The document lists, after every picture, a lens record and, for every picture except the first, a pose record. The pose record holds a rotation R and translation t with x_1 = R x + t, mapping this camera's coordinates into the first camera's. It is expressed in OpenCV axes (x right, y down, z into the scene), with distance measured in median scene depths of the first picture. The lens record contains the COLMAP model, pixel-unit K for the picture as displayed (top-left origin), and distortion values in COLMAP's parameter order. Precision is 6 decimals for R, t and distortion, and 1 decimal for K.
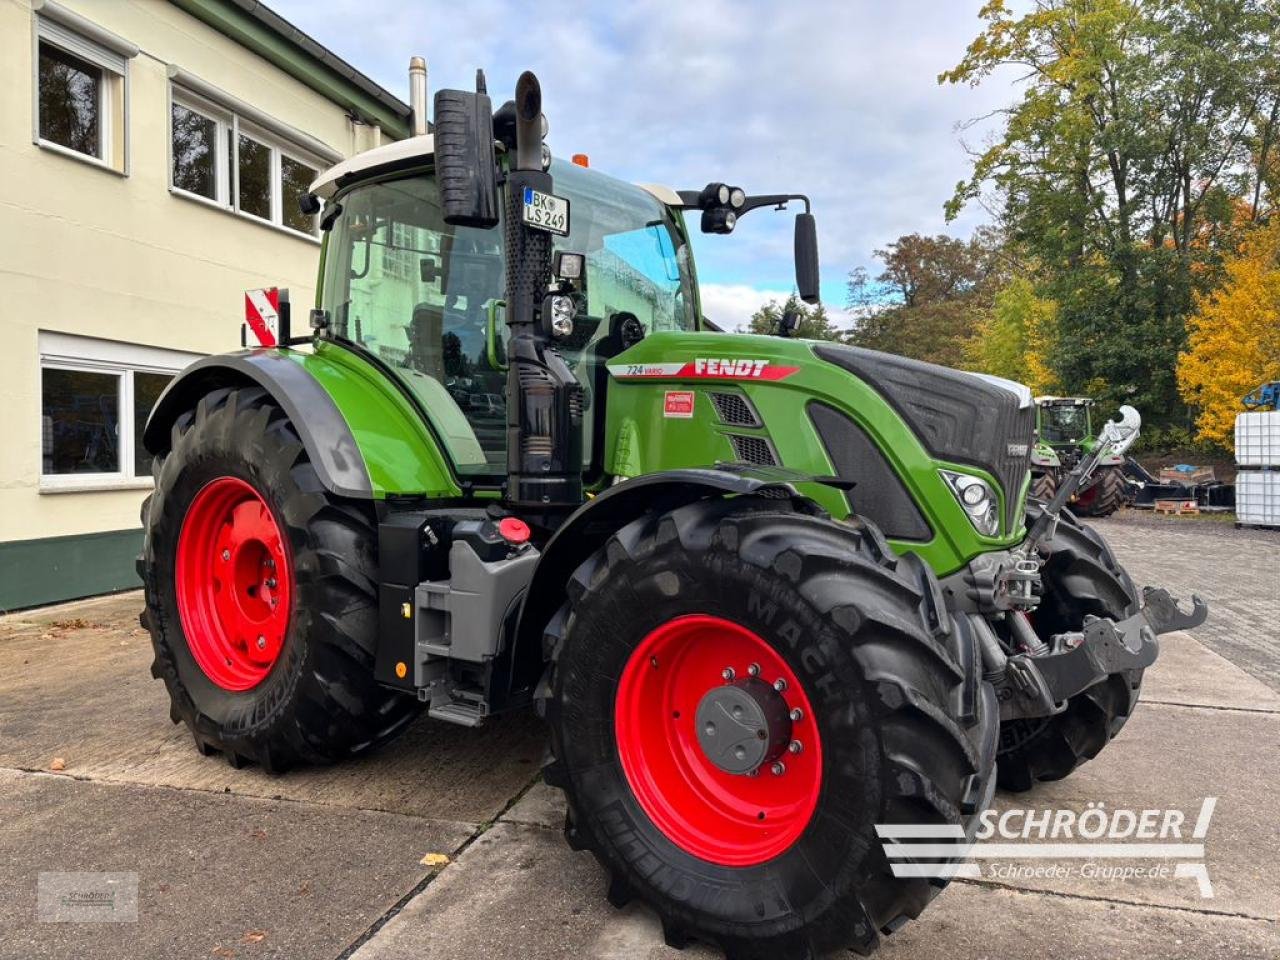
lens RADIAL K [[964.2, 0, 641.0], [0, 964.2, 452.9], [0, 0, 1]] dist [0.012603, 0.003665]
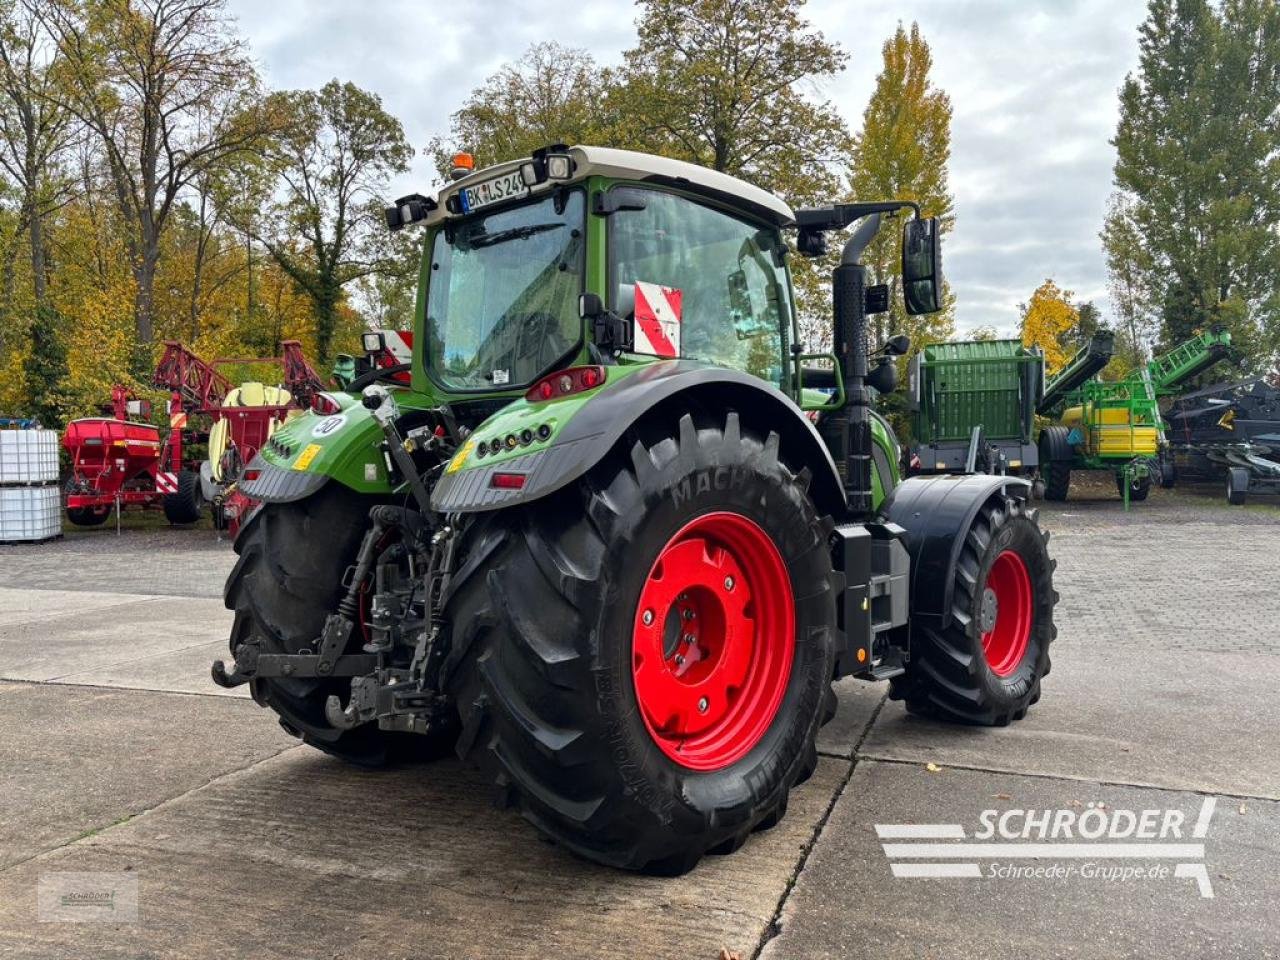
lens RADIAL K [[962.9, 0, 631.0], [0, 962.9, 461.7], [0, 0, 1]] dist [0.012300, 0.003134]
pose [[0.112923, -0.009026, 0.993563, -1.472493], [0.015330, 0.999856, 0.007341, -0.030653], [-0.993486, 0.014402, 0.113045, 1.142800]]
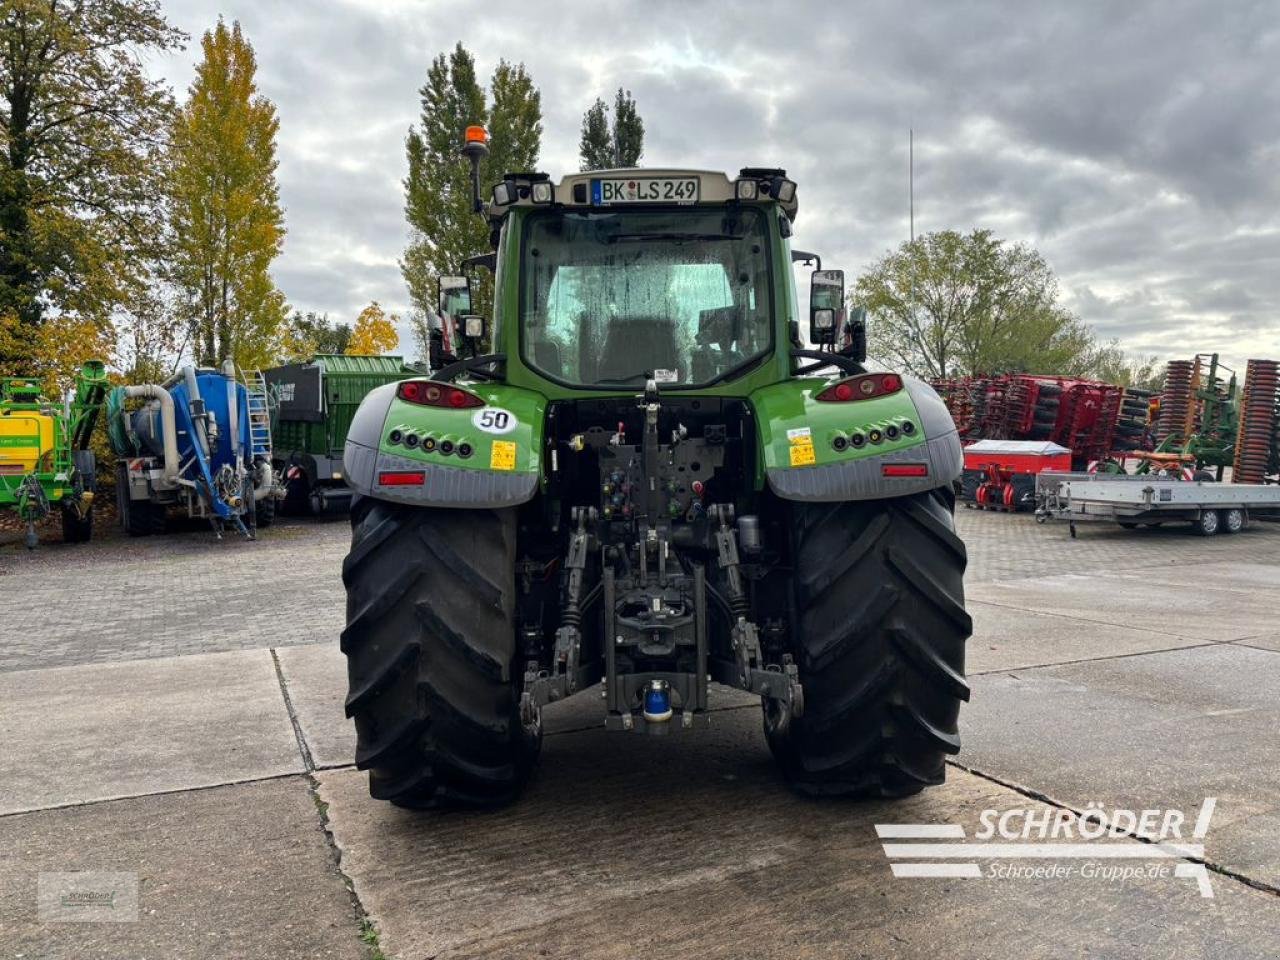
lens RADIAL K [[962.9, 0, 631.0], [0, 962.9, 461.7], [0, 0, 1]] dist [0.012300, 0.003134]
pose [[-0.625084, 0.005971, 0.780535, -1.236709], [0.019090, 0.999789, 0.007640, -0.030745], [-0.780324, 0.019676, -0.625066, 2.175567]]
